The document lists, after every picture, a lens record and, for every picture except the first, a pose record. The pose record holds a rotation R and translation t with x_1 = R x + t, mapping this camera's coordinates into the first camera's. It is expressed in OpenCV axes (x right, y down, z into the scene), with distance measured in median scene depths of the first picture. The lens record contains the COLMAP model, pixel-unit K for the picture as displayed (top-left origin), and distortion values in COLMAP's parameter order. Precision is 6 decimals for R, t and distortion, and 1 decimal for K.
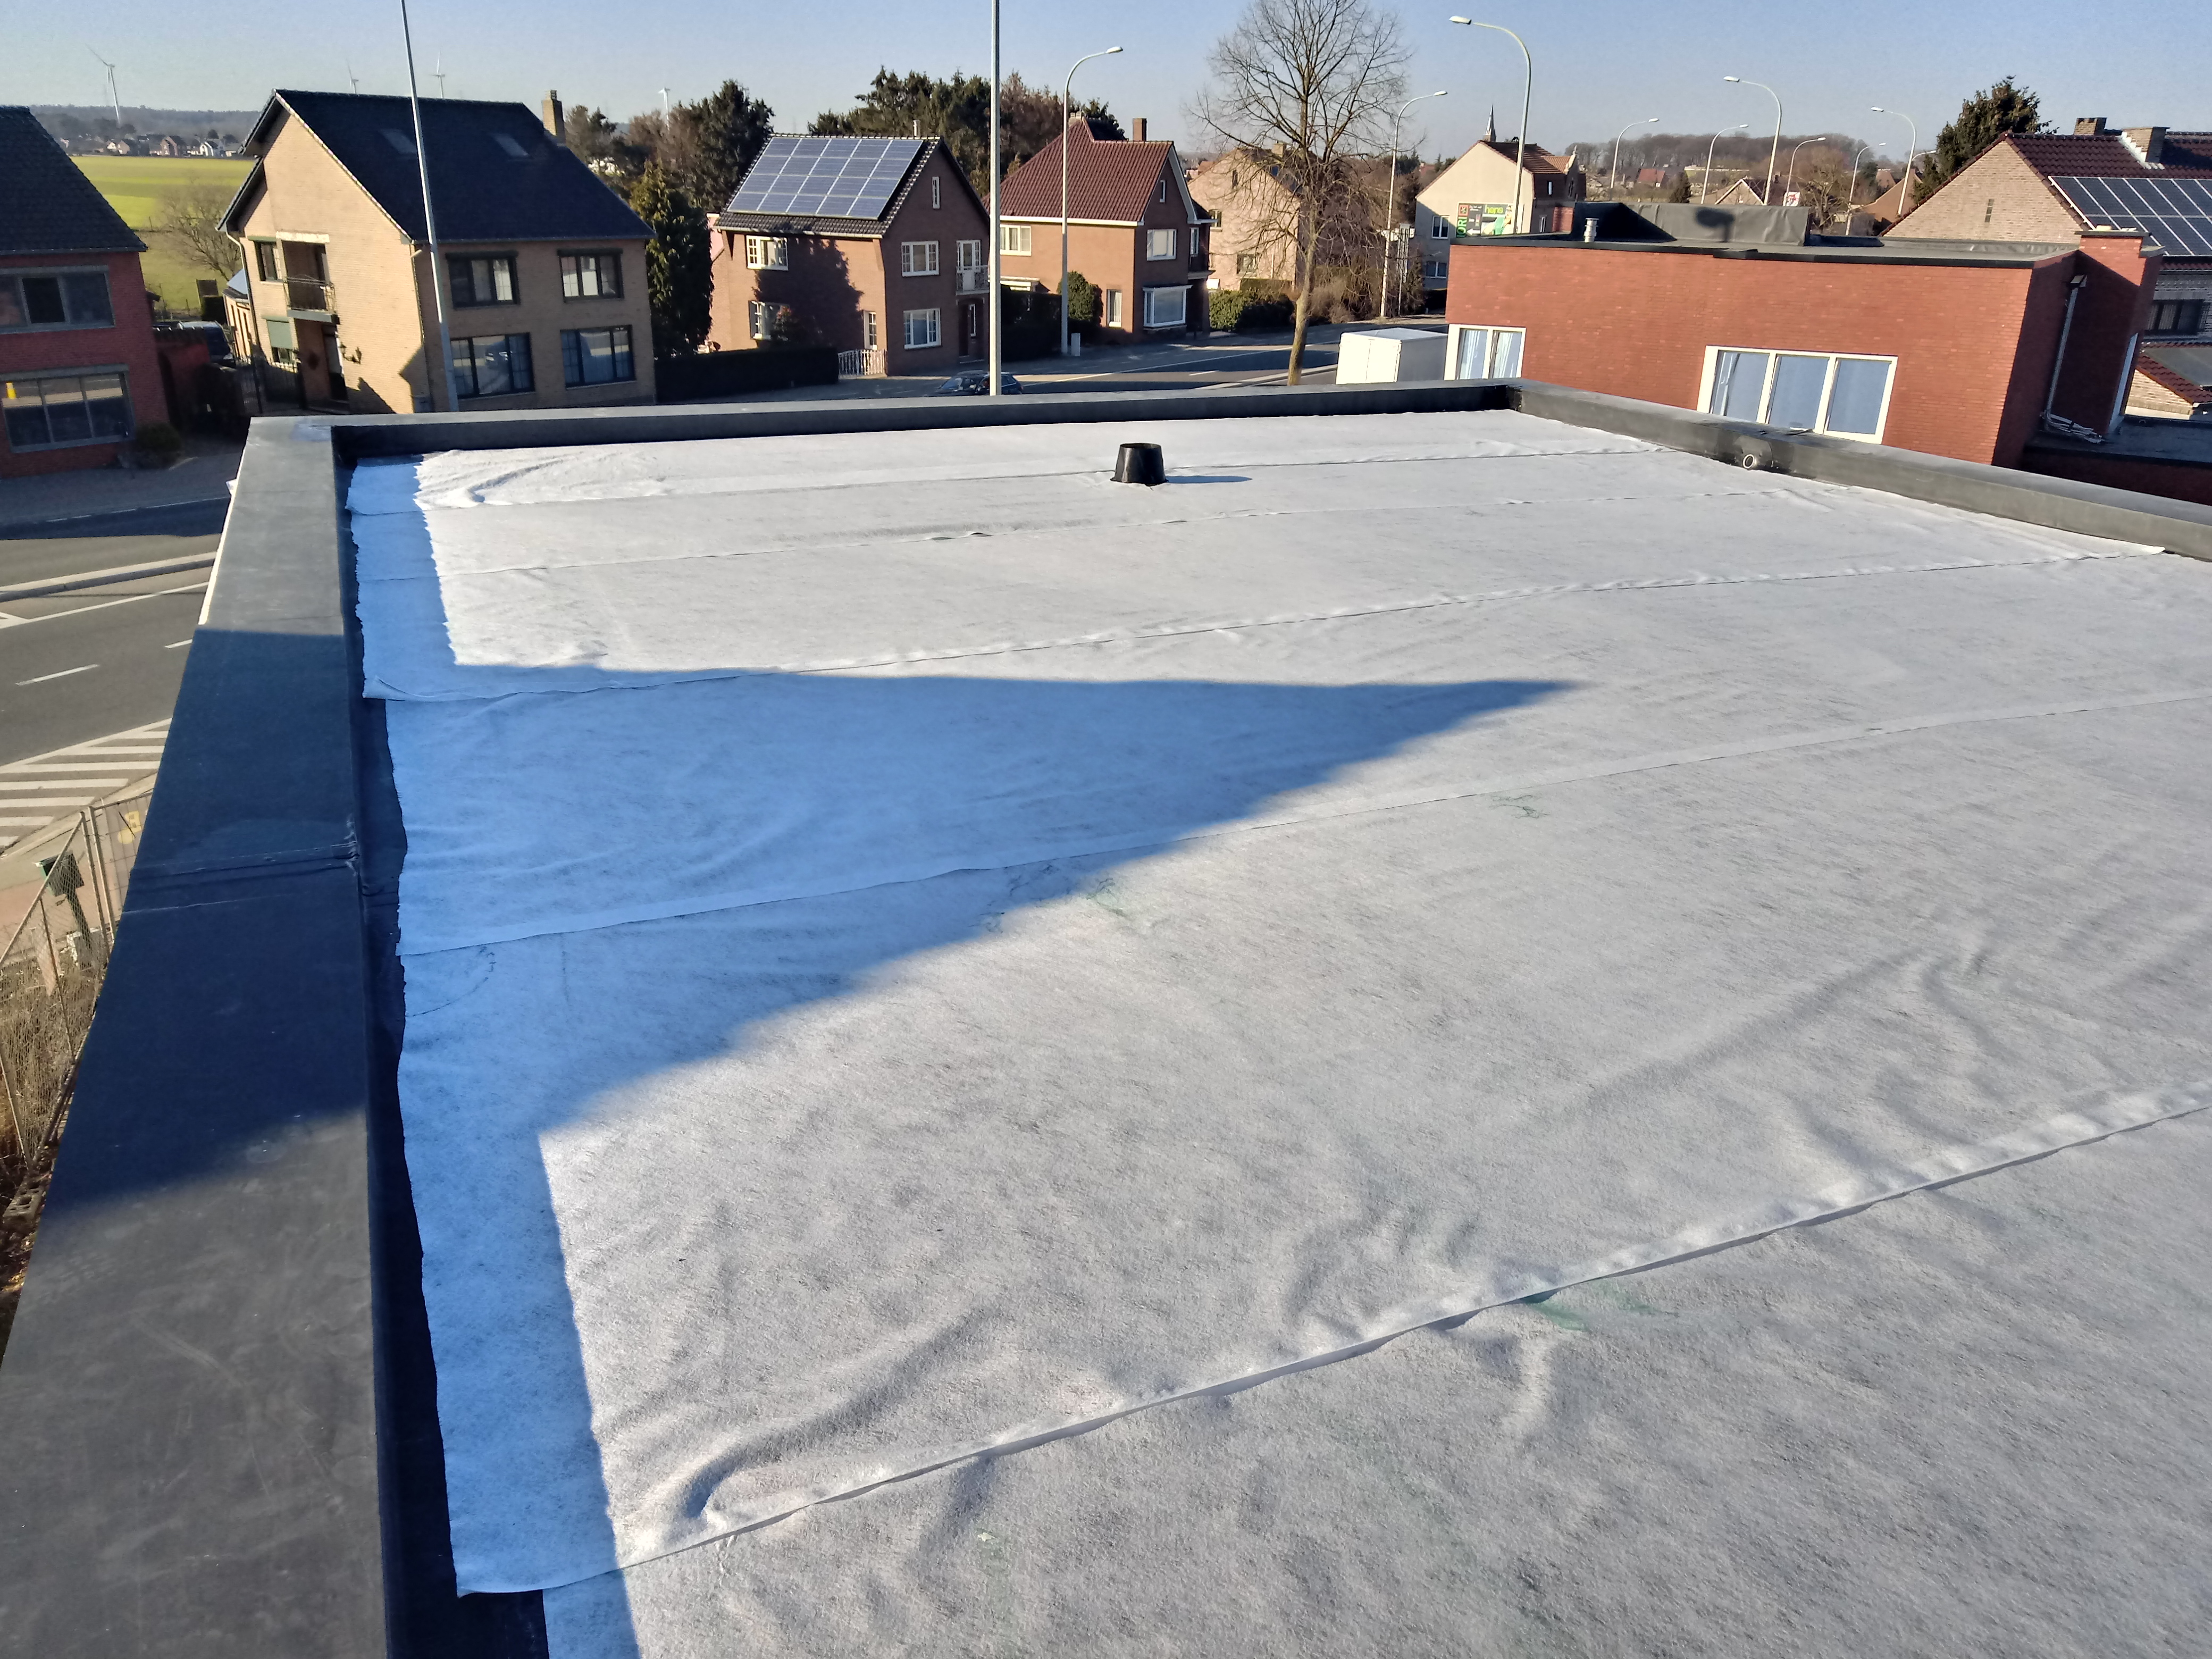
lens RADIAL K [[1659.1, 0, 1154.8], [0, 1659.1, 833.5], [0, 0, 1]] dist [0.041570, -0.038729]
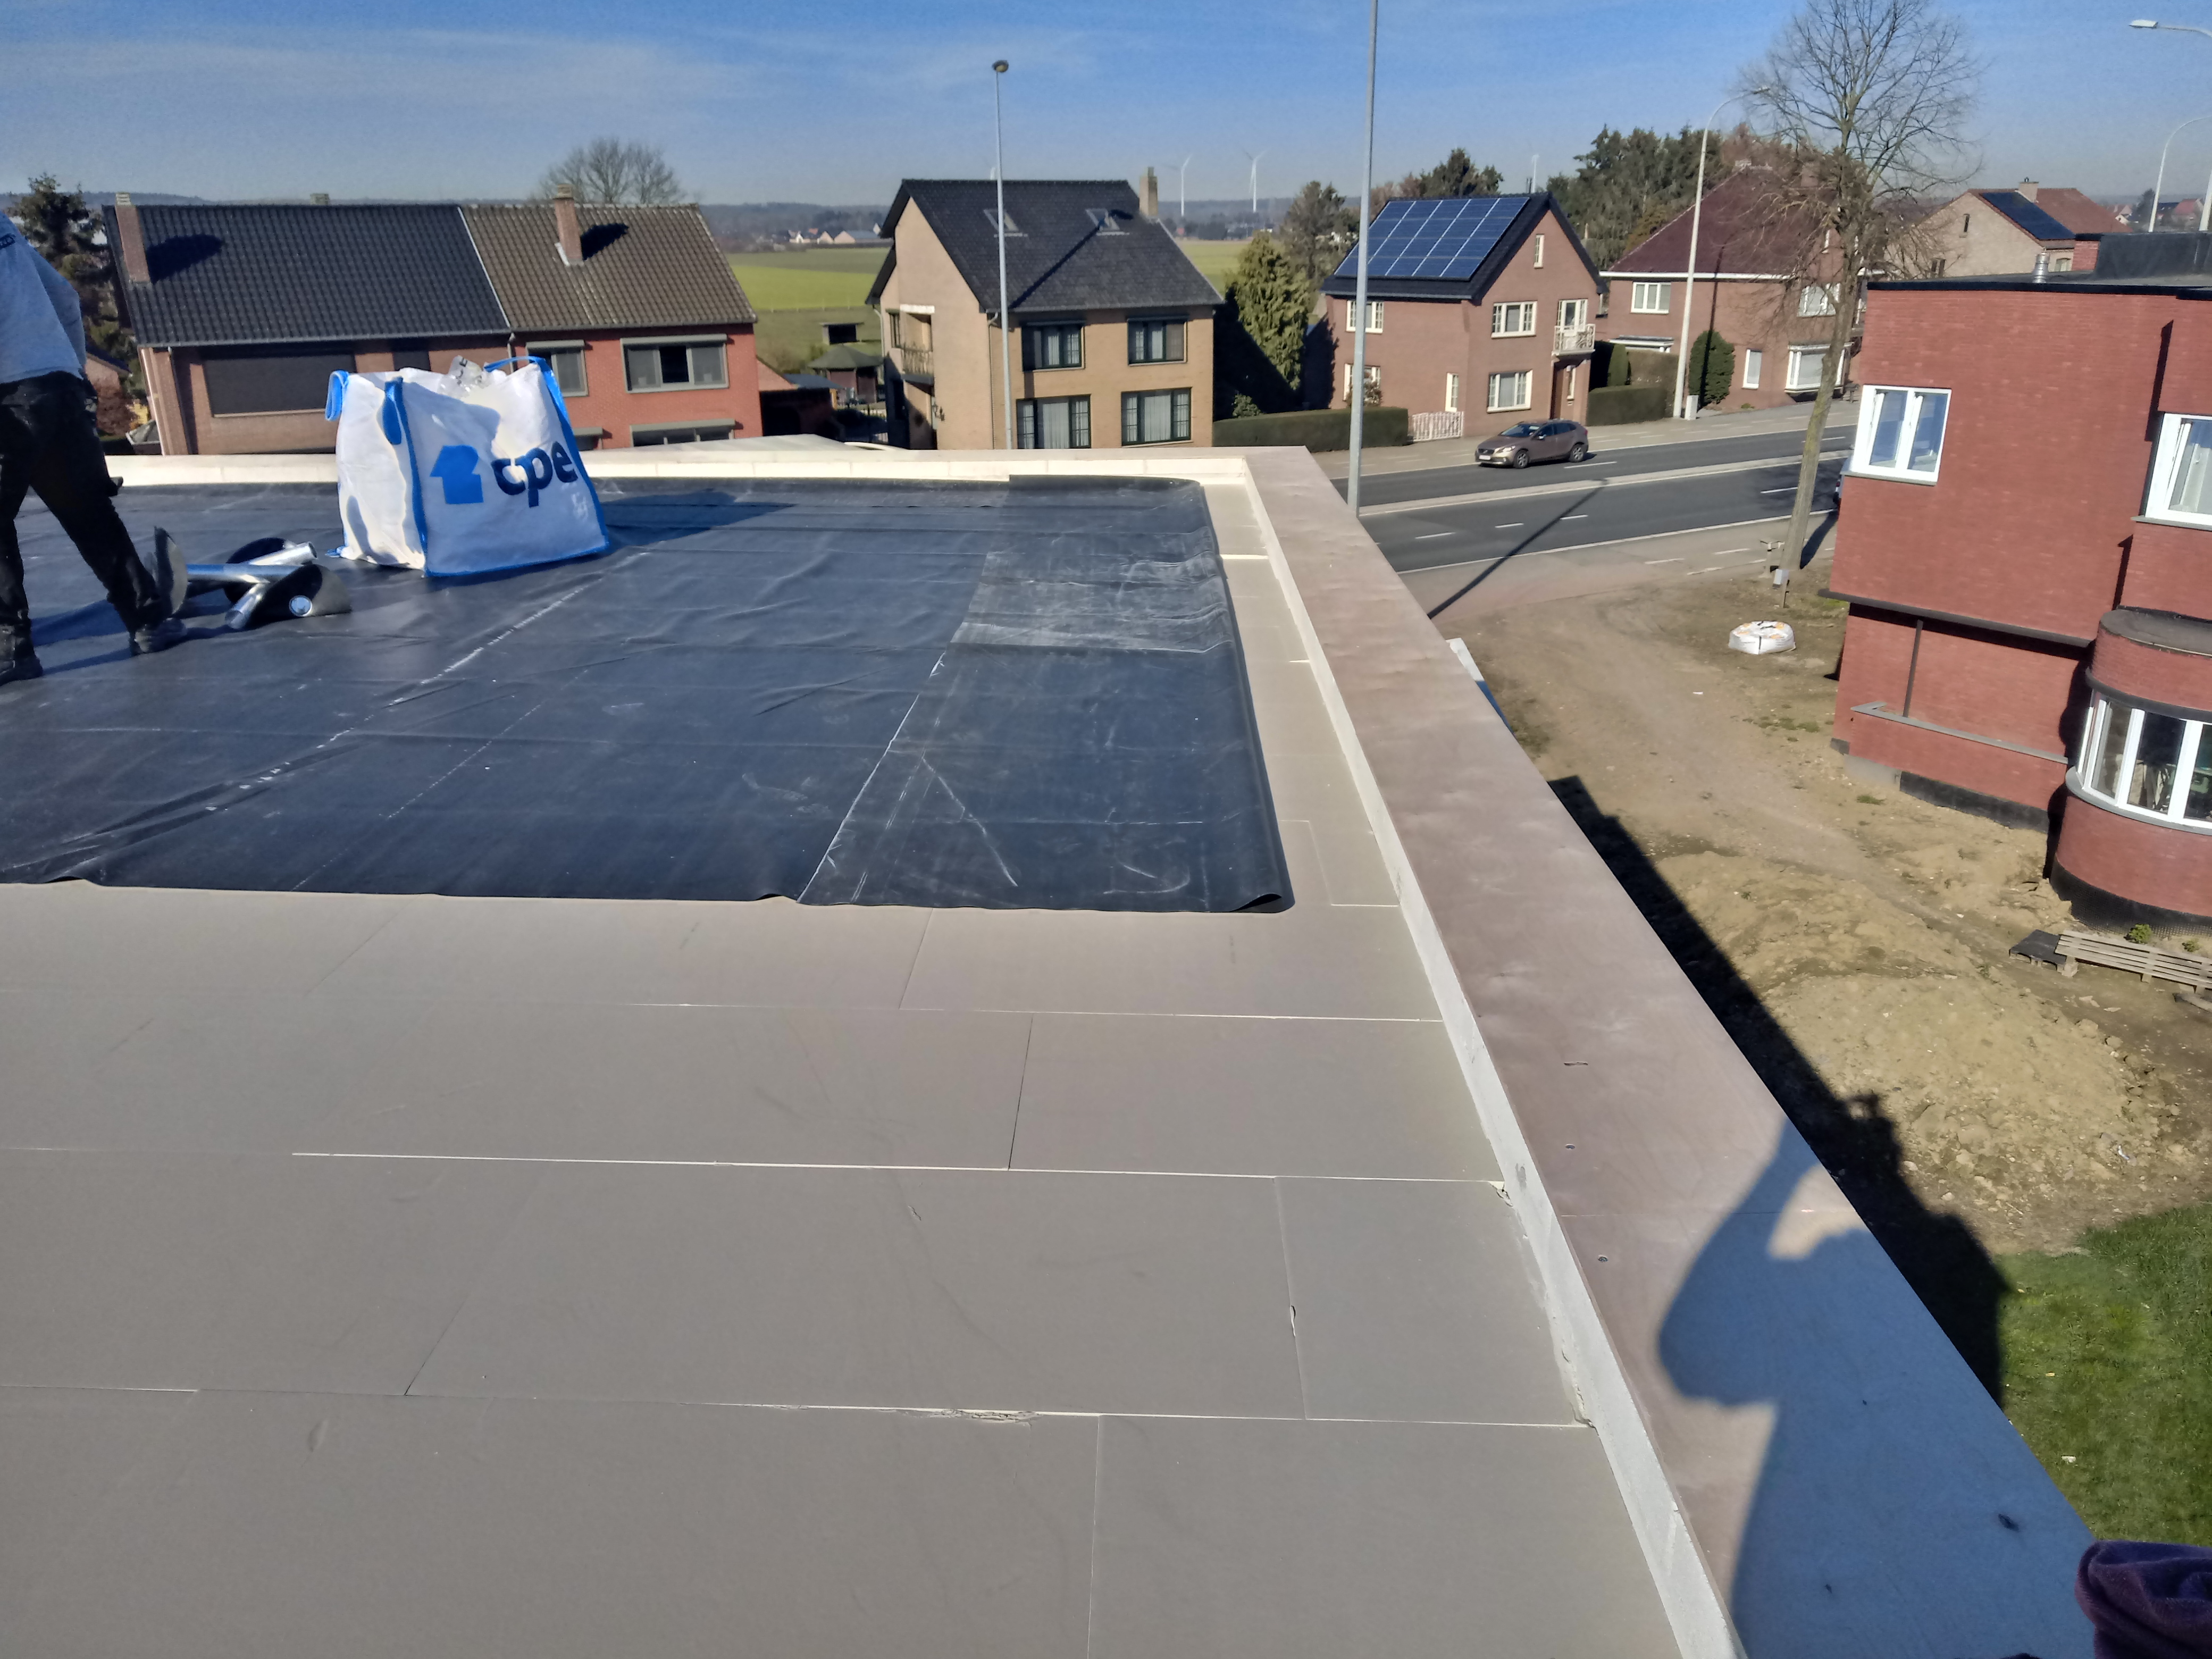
lens RADIAL K [[1659.1, 0, 1115.4], [0, 1659.1, 839.5], [0, 0, 1]] dist [0.041570, -0.038729]
pose [[0.896790, 0.120145, -0.425833, 0.173908], [-0.133557, 0.991040, -0.001651, -0.023105], [0.421819, 0.058354, 0.904800, 0.079697]]
